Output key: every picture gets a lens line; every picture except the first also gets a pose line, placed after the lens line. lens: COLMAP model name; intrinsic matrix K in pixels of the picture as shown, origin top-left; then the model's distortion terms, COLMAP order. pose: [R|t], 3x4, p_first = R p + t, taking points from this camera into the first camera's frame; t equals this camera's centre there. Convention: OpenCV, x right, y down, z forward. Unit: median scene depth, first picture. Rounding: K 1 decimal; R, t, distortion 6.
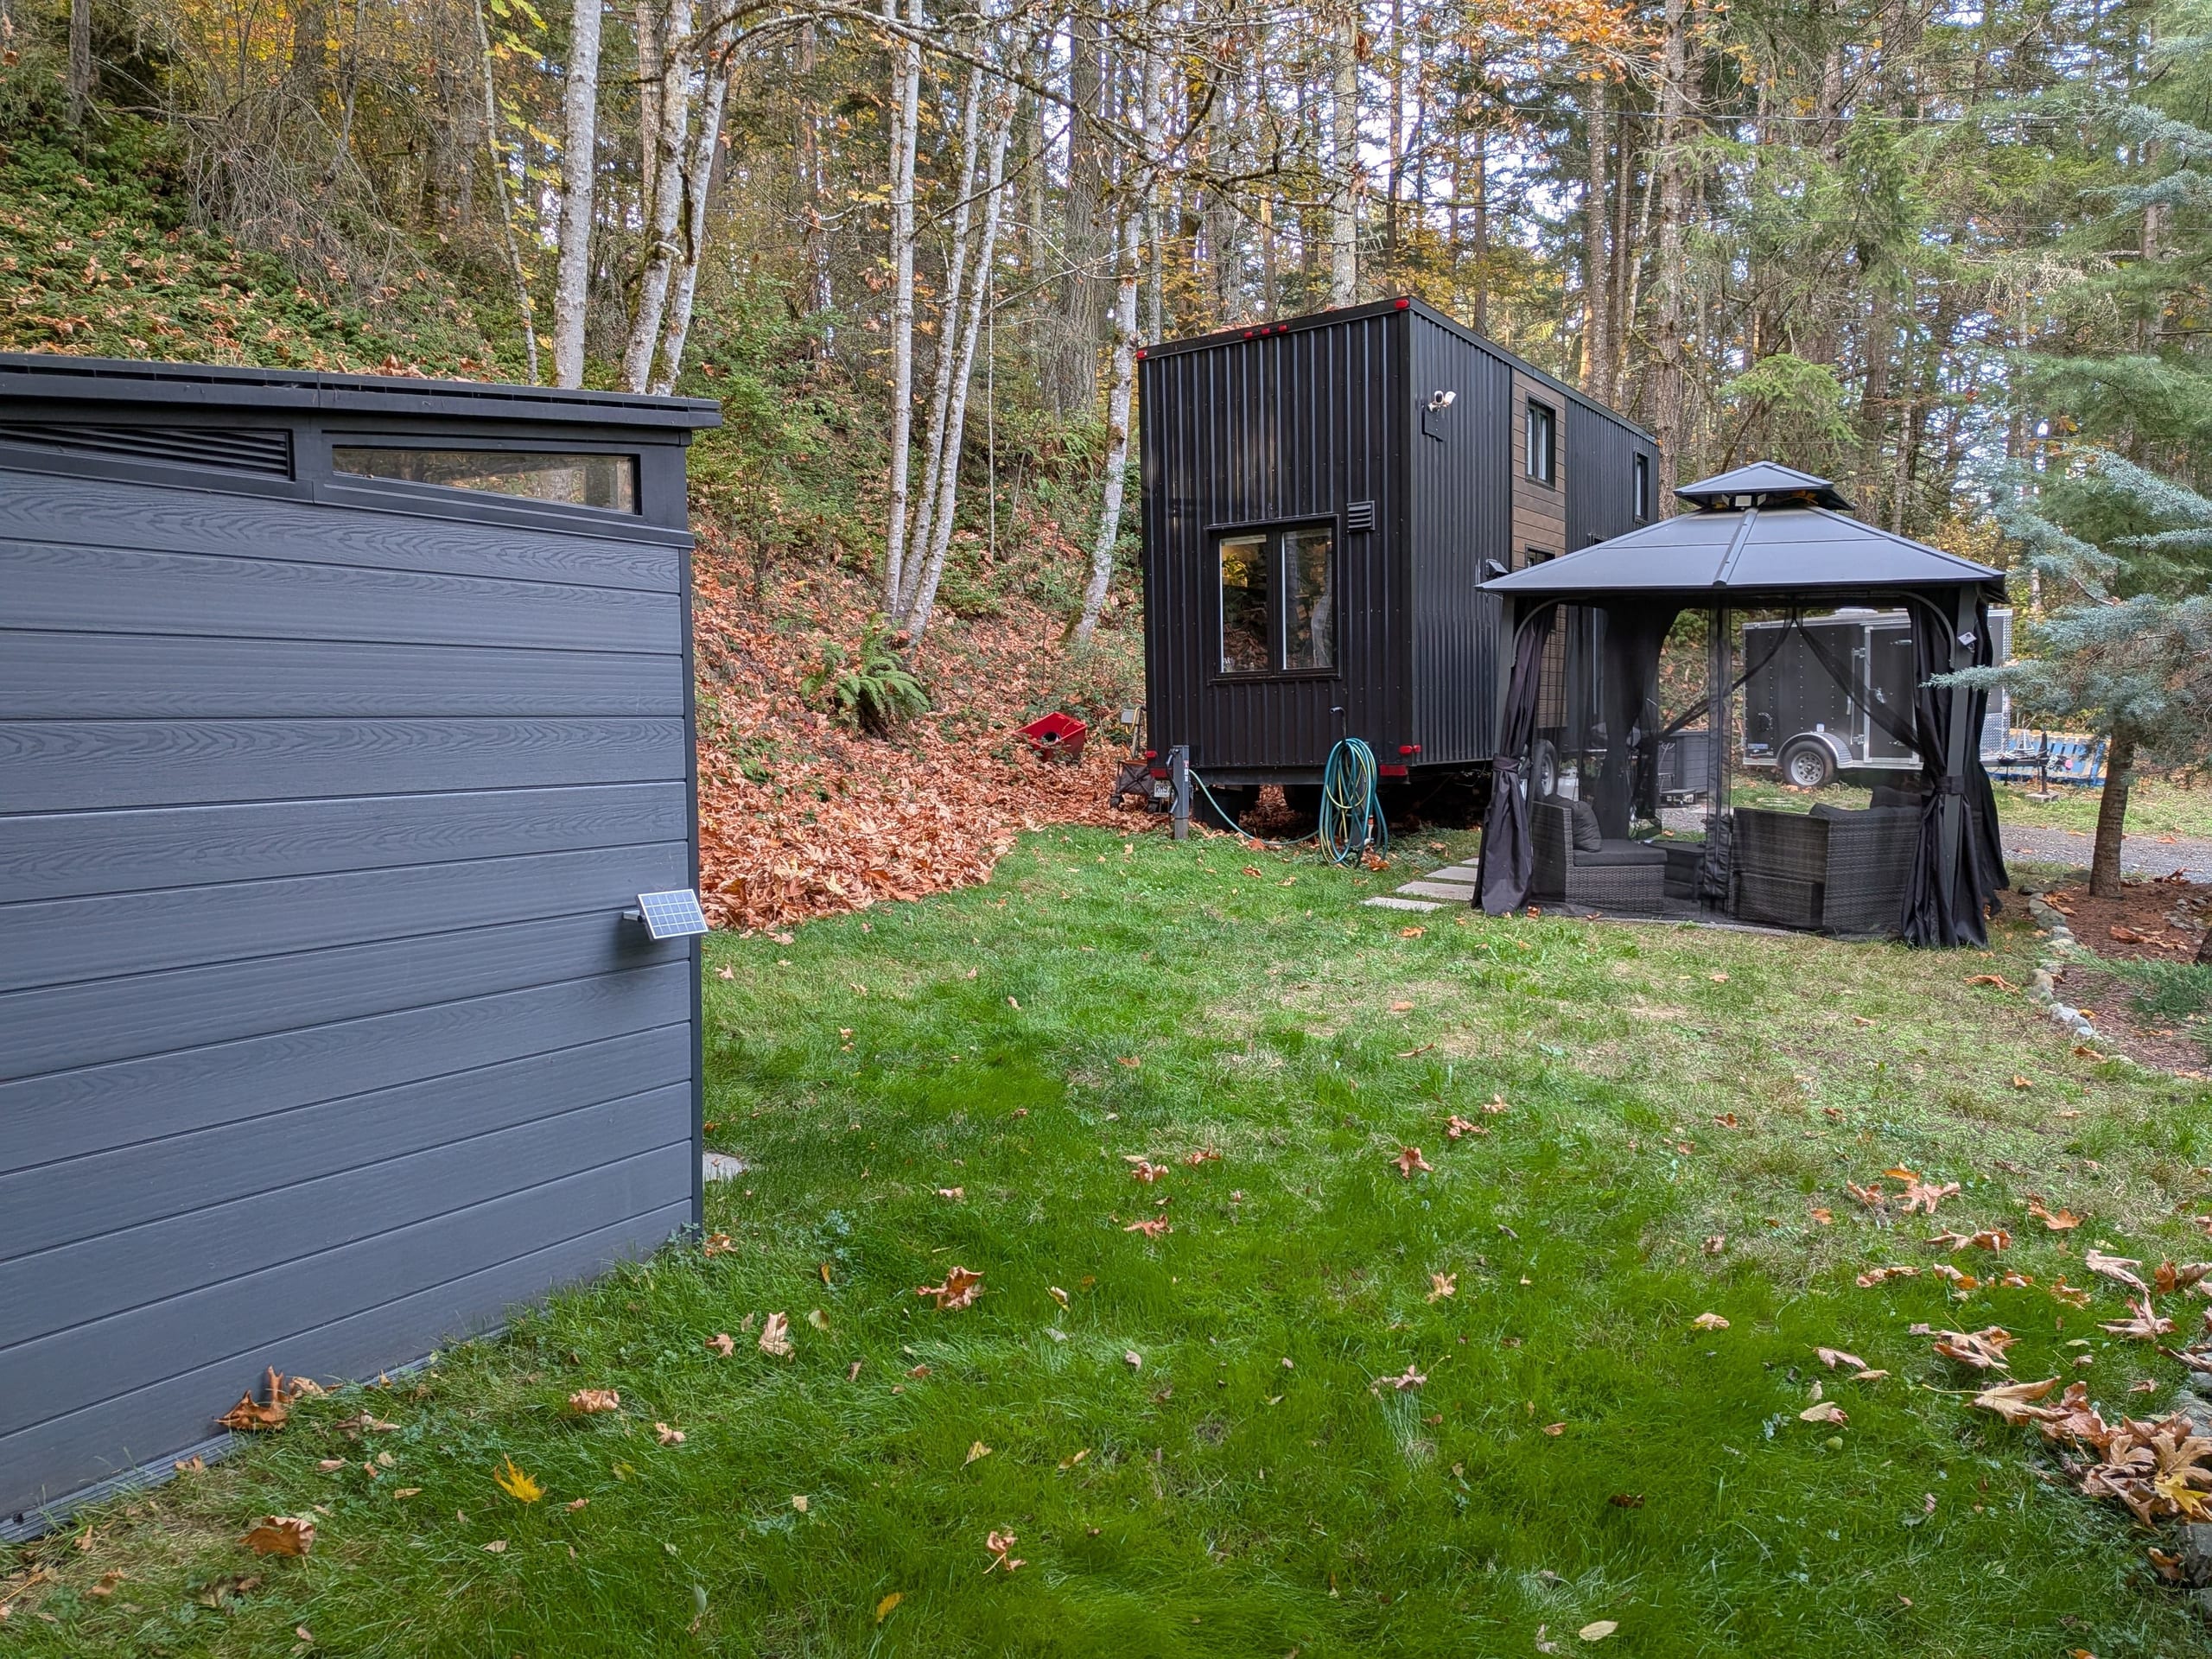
lens RADIAL K [[1552.0, 0, 1124.0], [0, 1552.0, 834.5], [0, 0, 1]] dist [0.119753, -0.170395]
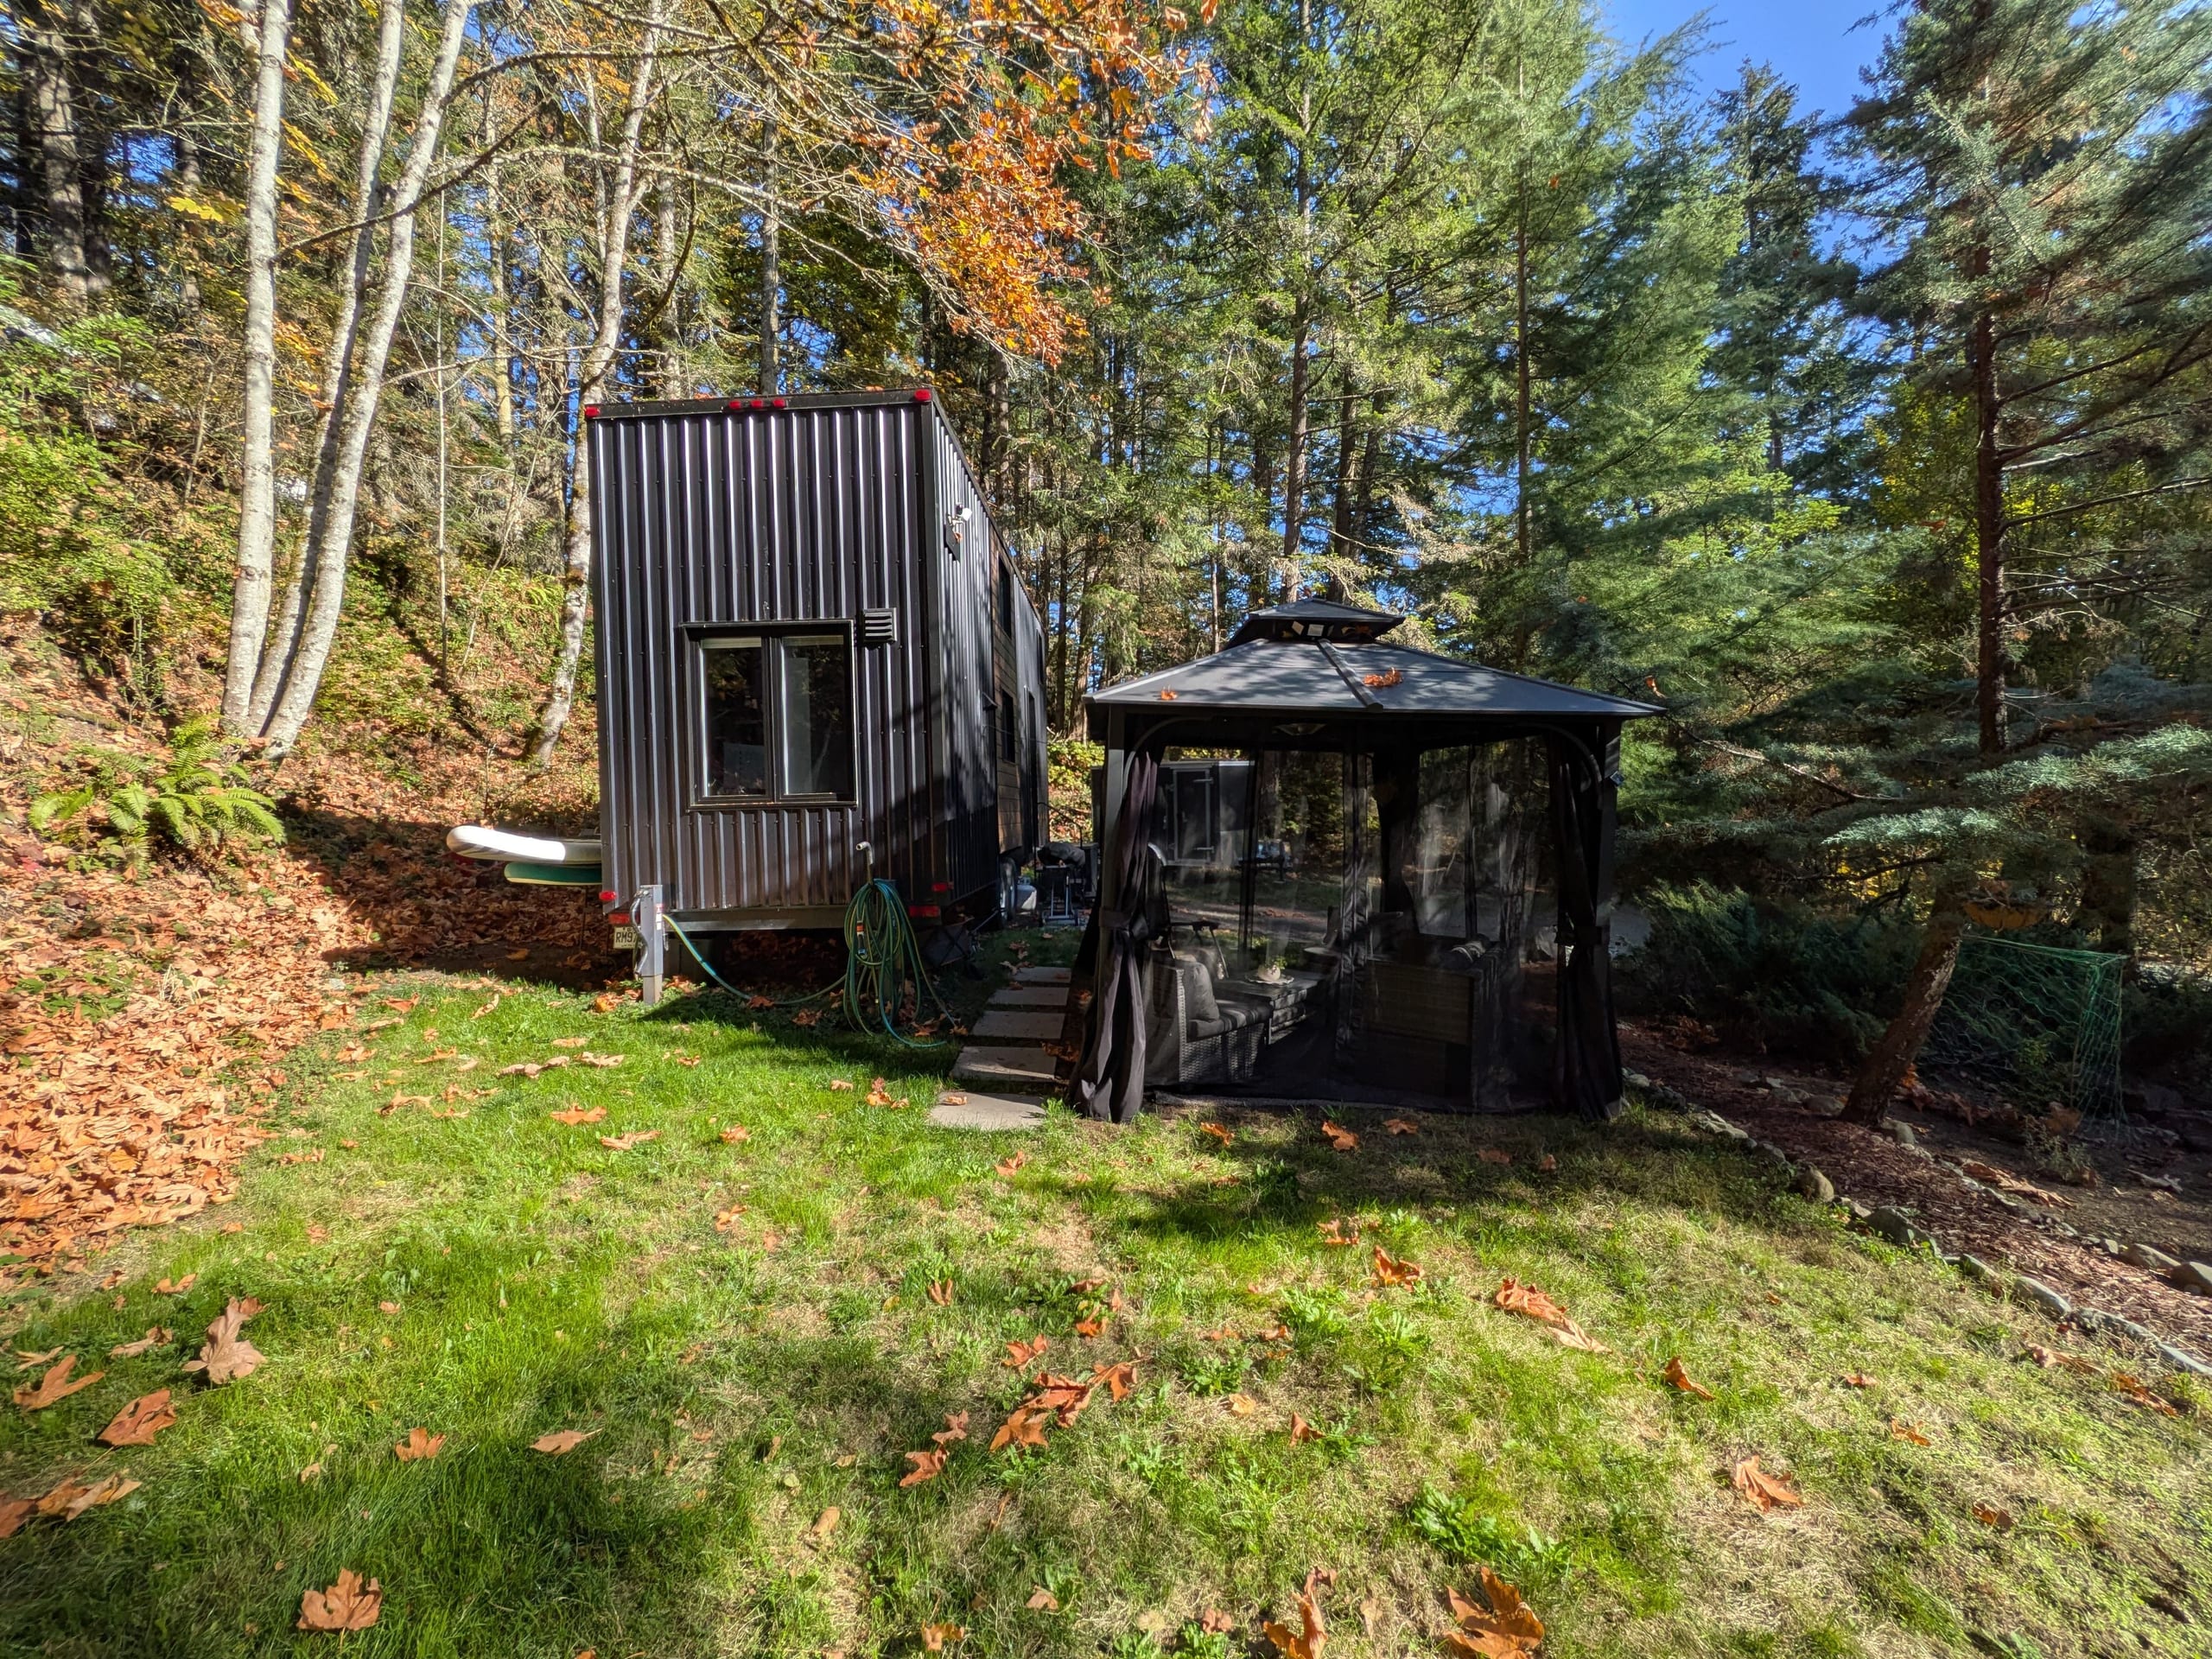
lens RADIAL K [[875.3, 0, 1106.0], [0, 875.3, 829.5], [0, 0, 1]] dist [0.000724, 0.000030]
pose [[0.863003, -0.001022, 0.505198, 0.011180], [0.036540, 0.997505, -0.060402, -0.050538], [-0.503876, 0.070588, 0.860887, 0.494811]]
